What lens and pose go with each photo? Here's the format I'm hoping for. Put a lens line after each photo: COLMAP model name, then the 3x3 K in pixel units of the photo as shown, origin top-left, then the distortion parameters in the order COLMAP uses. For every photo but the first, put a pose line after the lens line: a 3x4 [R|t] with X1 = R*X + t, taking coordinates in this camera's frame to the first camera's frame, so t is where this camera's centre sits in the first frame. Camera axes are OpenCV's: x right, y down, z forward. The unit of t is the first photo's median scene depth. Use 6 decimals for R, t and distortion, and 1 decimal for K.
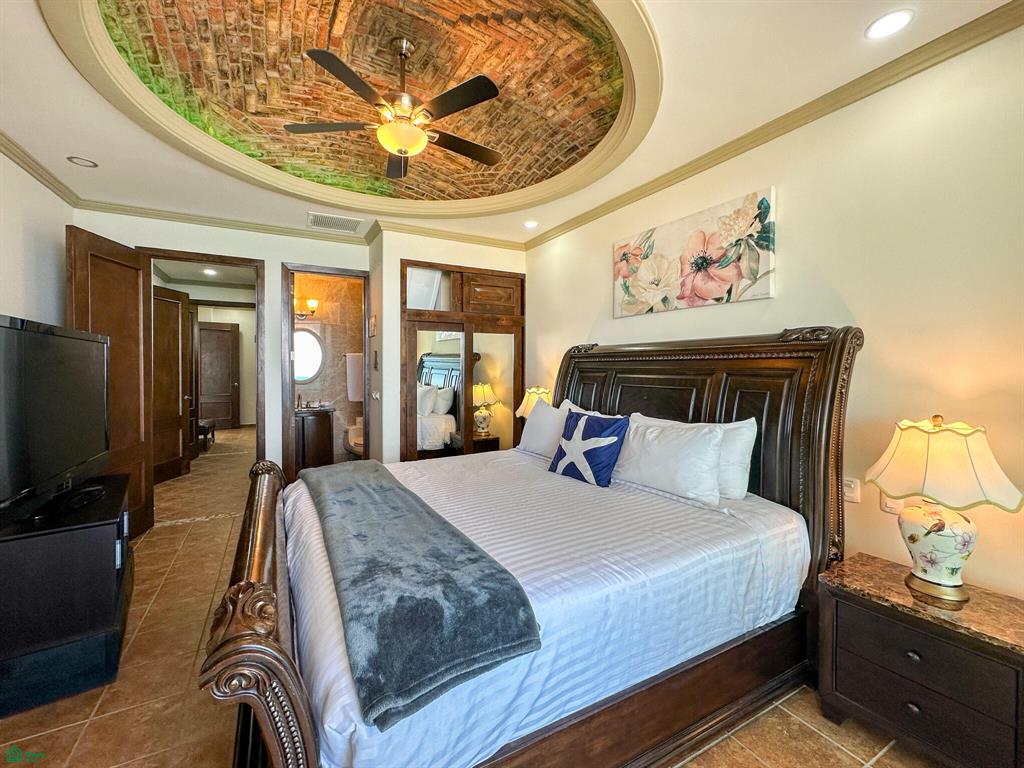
lens RADIAL K [[422.8, 0, 512.0], [0, 422.8, 384.0], [0, 0, 1]] dist [-0.000818, -0.000194]
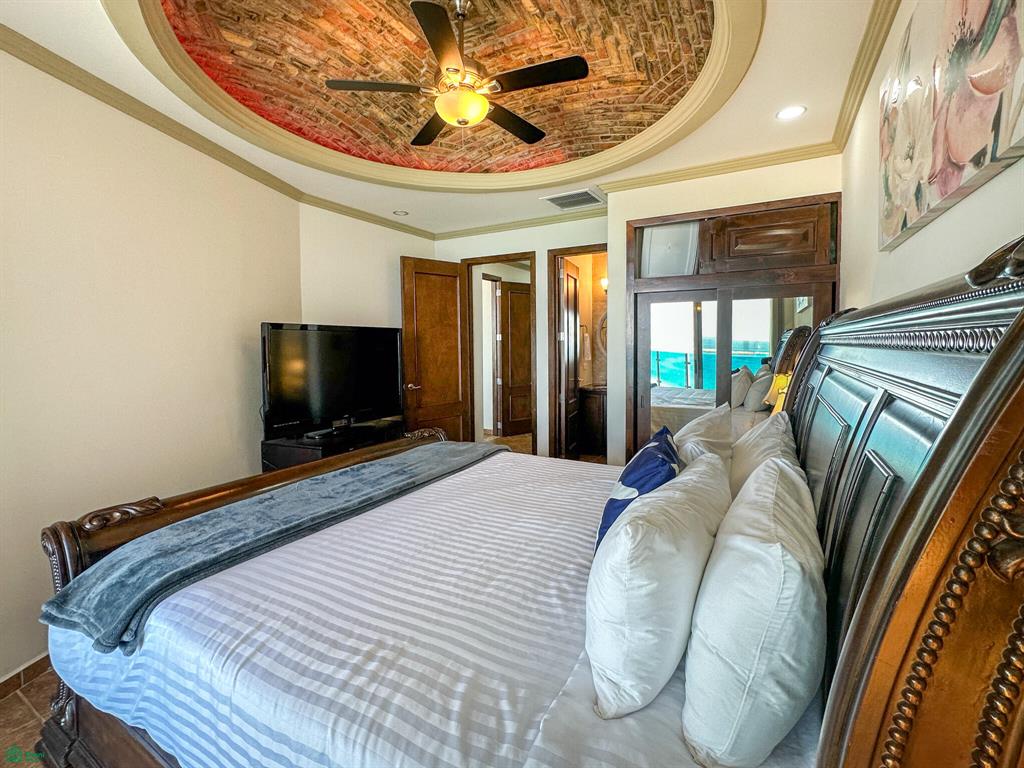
lens RADIAL K [[436.1, 0, 507.1], [0, 436.1, 370.0], [0, 0, 1]] dist [0.001327, 0.000068]
pose [[0.531353, 0.053807, -0.845440, 0.501510], [-0.030623, 0.998549, 0.044304, -0.039317], [0.846597, 0.002349, 0.532230, 0.451512]]
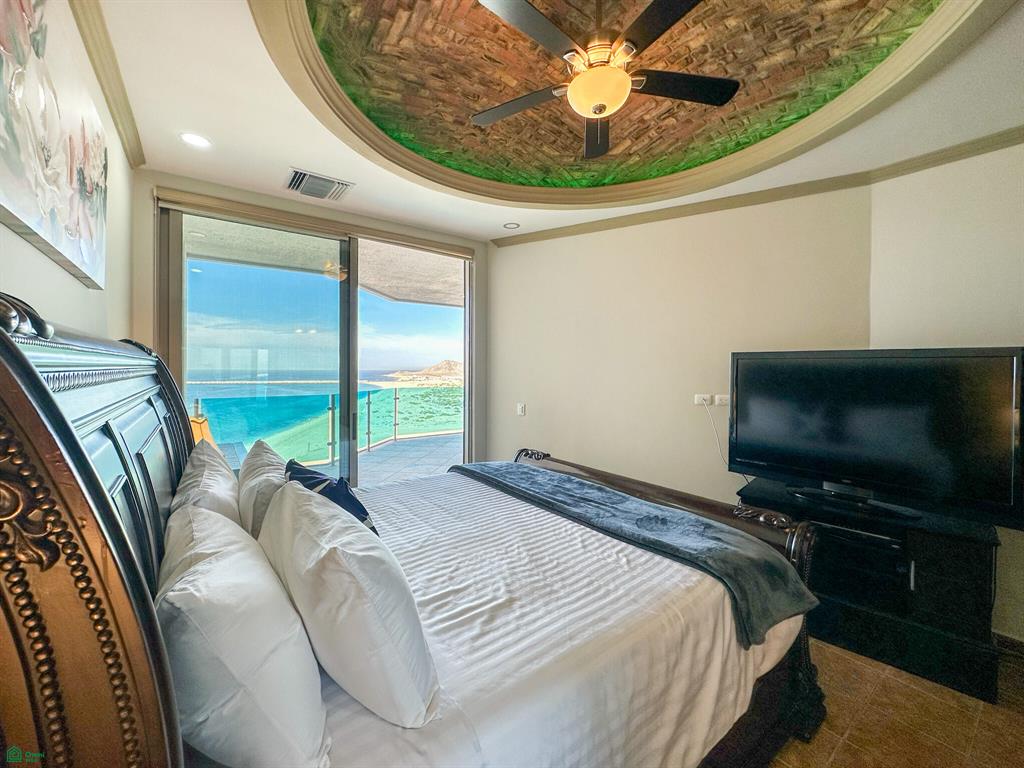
lens RADIAL K [[436.1, 0, 507.1], [0, 436.1, 370.0], [0, 0, 1]] dist [0.001327, 0.000068]
pose [[-0.990033, -0.006188, -0.140700, 0.007954], [-0.012900, 0.998819, 0.046846, -0.086115], [0.140244, 0.048194, -0.988943, 1.412723]]
